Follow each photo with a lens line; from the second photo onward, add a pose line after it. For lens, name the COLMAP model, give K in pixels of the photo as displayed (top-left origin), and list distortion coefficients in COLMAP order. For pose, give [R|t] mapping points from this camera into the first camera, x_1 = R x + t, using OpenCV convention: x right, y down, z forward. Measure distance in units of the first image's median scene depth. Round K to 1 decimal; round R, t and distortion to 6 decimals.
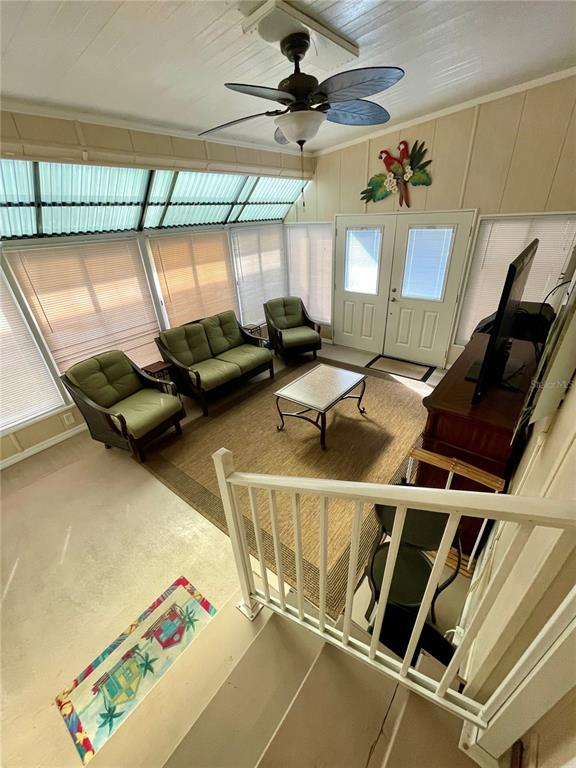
lens RADIAL K [[312.5, 0, 289.6], [0, 312.5, 387.4], [0, 0, 1]] dist [-0.001383, -0.000144]
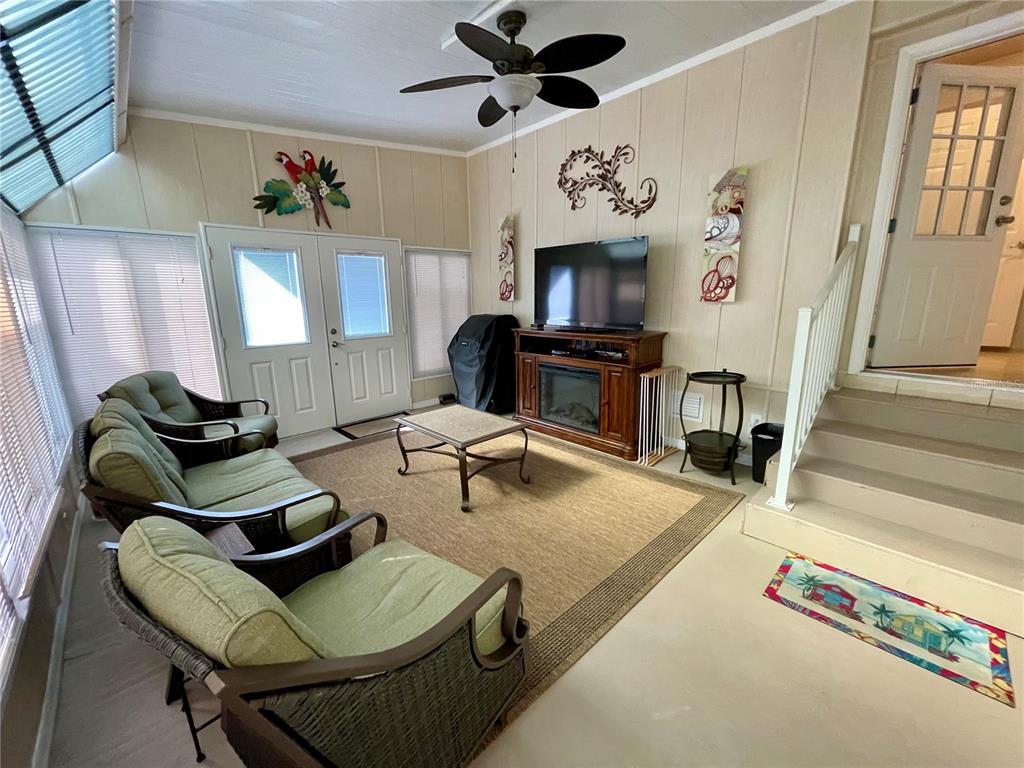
lens RADIAL K [[416.7, 0, 513.7], [0, 416.7, 383.6], [0, 0, 1]] dist [-0.001383, -0.000144]
pose [[0.137935, -0.165724, 0.976478, -0.701877], [0.494387, 0.865815, 0.077107, -0.086049], [-0.858228, 0.472122, 0.201358, 0.599607]]
